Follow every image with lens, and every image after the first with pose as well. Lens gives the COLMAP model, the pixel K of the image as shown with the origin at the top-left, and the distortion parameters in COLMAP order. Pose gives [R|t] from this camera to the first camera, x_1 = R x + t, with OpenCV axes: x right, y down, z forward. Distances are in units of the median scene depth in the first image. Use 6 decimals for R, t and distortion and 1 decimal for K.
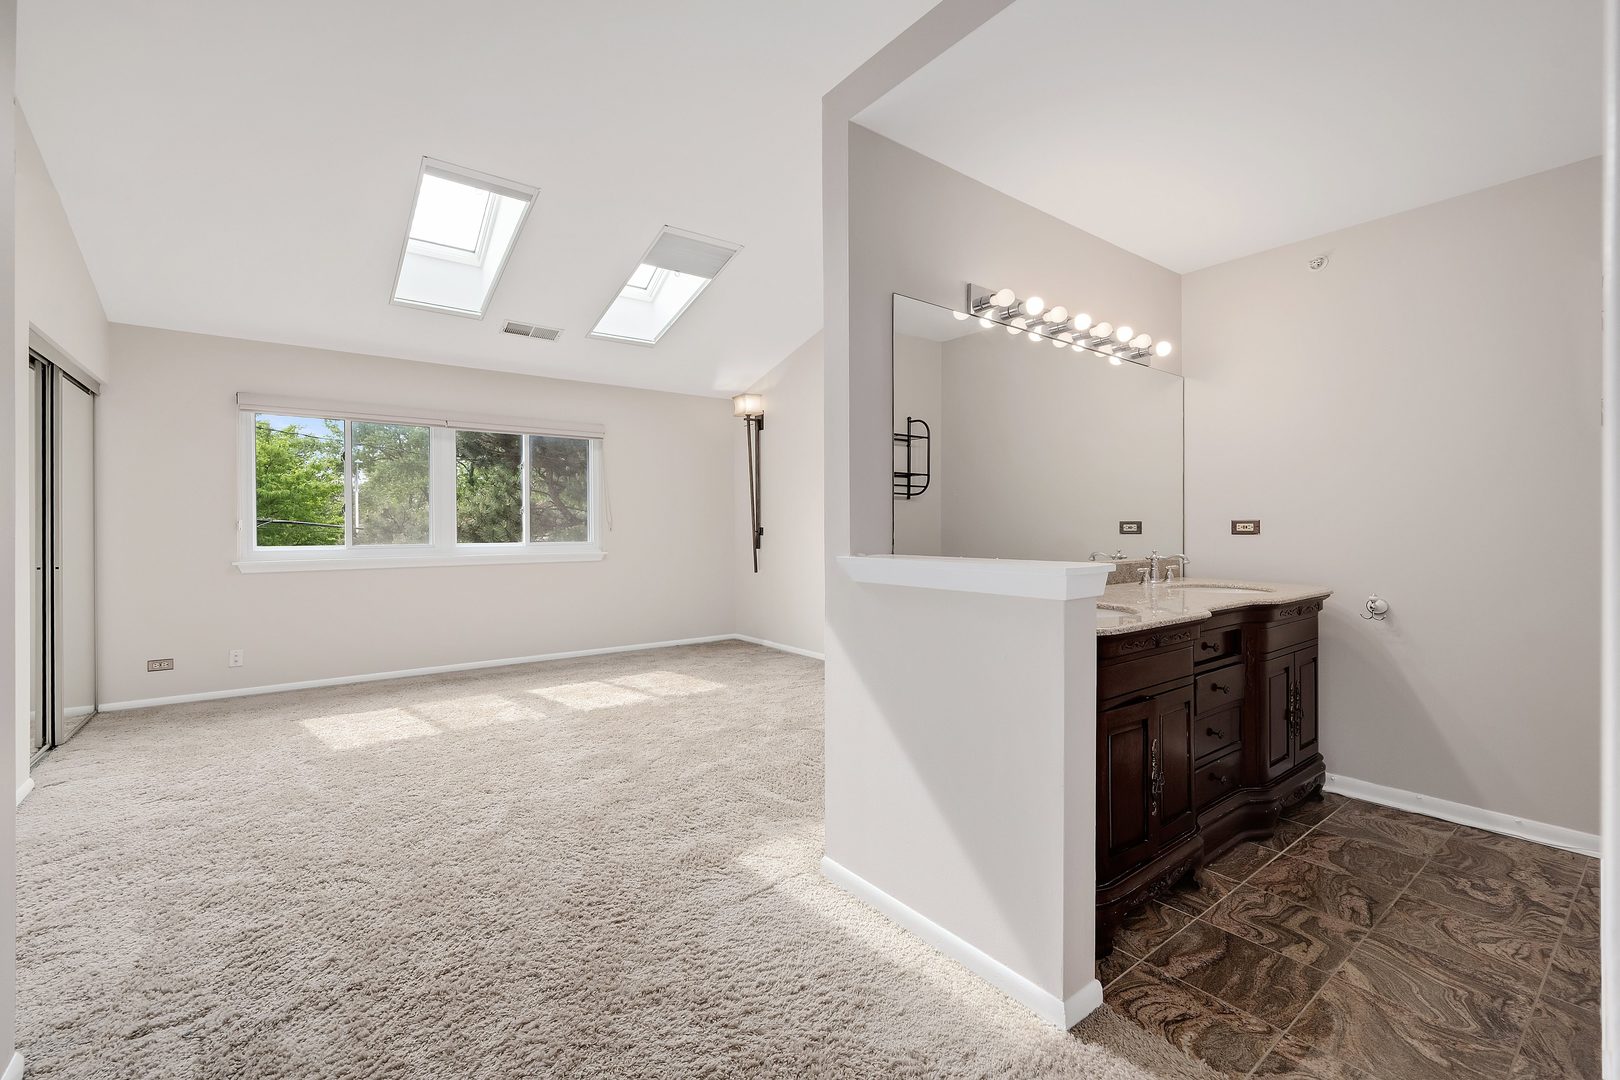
lens RADIAL K [[623.7, 0, 818.8], [0, 623.7, 533.9], [0, 0, 1]] dist [-0.000480, -0.000318]
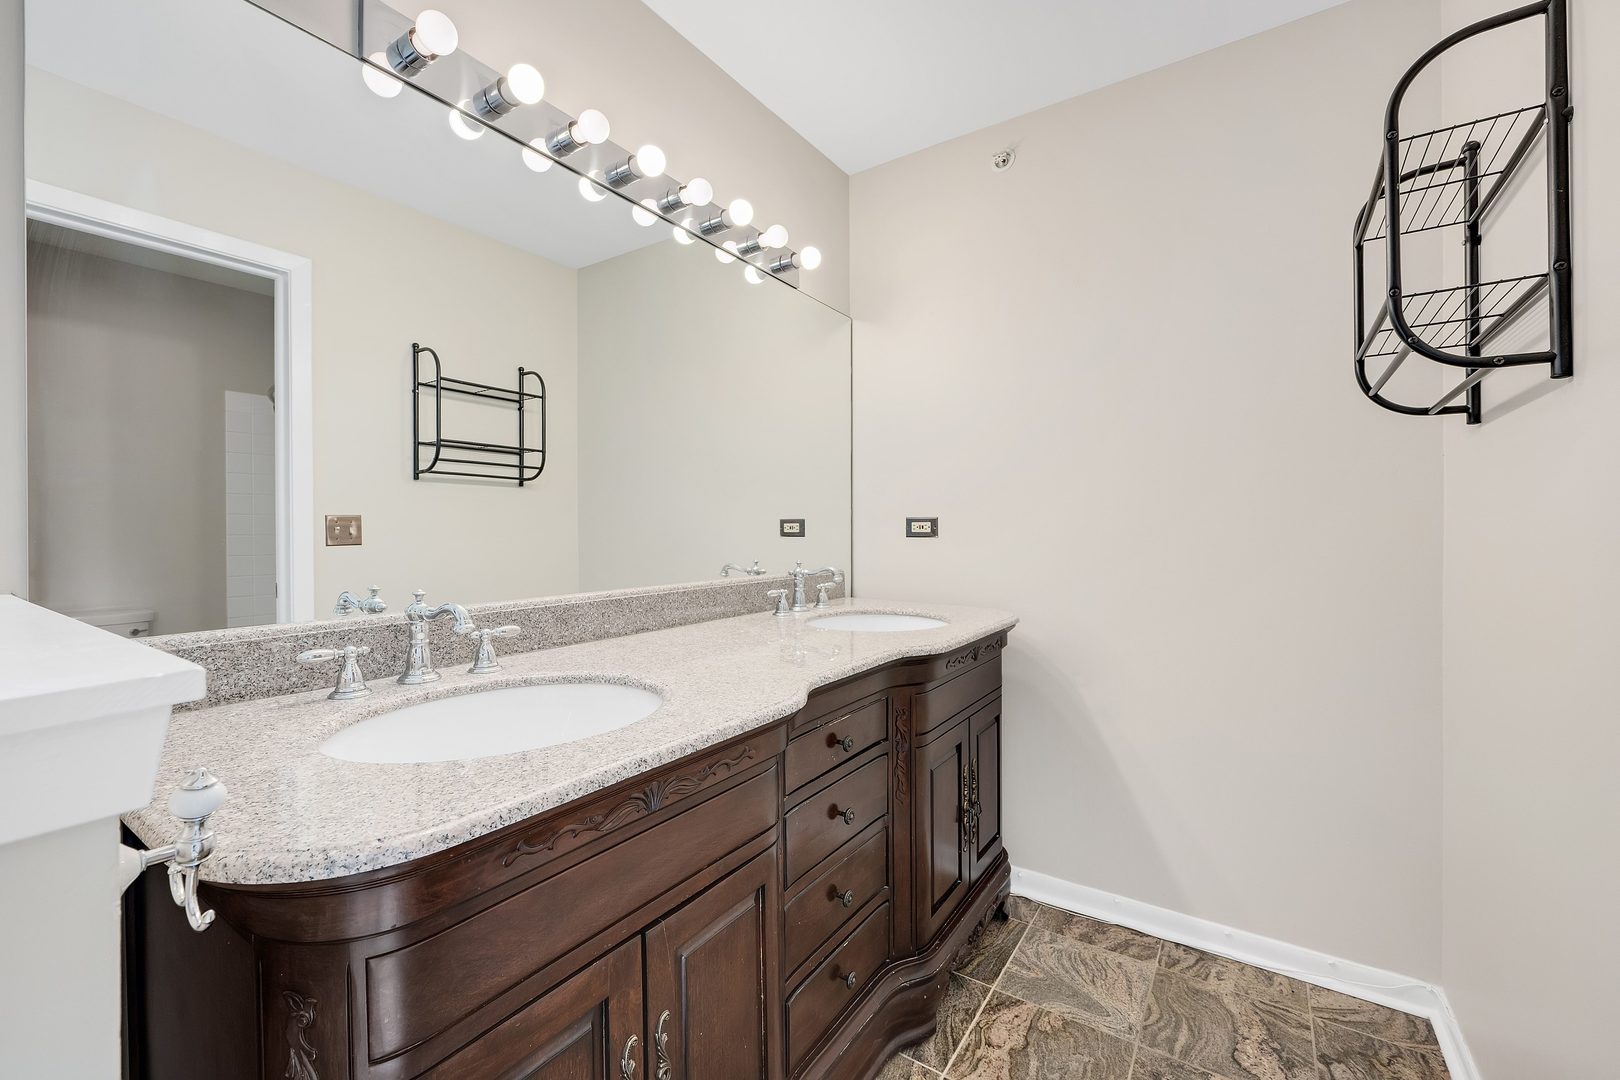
lens RADIAL K [[623.7, 0, 811.9], [0, 623.7, 537.1], [0, 0, 1]] dist [-0.000480, -0.000318]
pose [[0.939660, -0.000883, 0.342107, 0.280292], [0.000460, 0.999999, 0.001317, -0.000236], [-0.342108, -0.001081, 0.939660, 0.322544]]
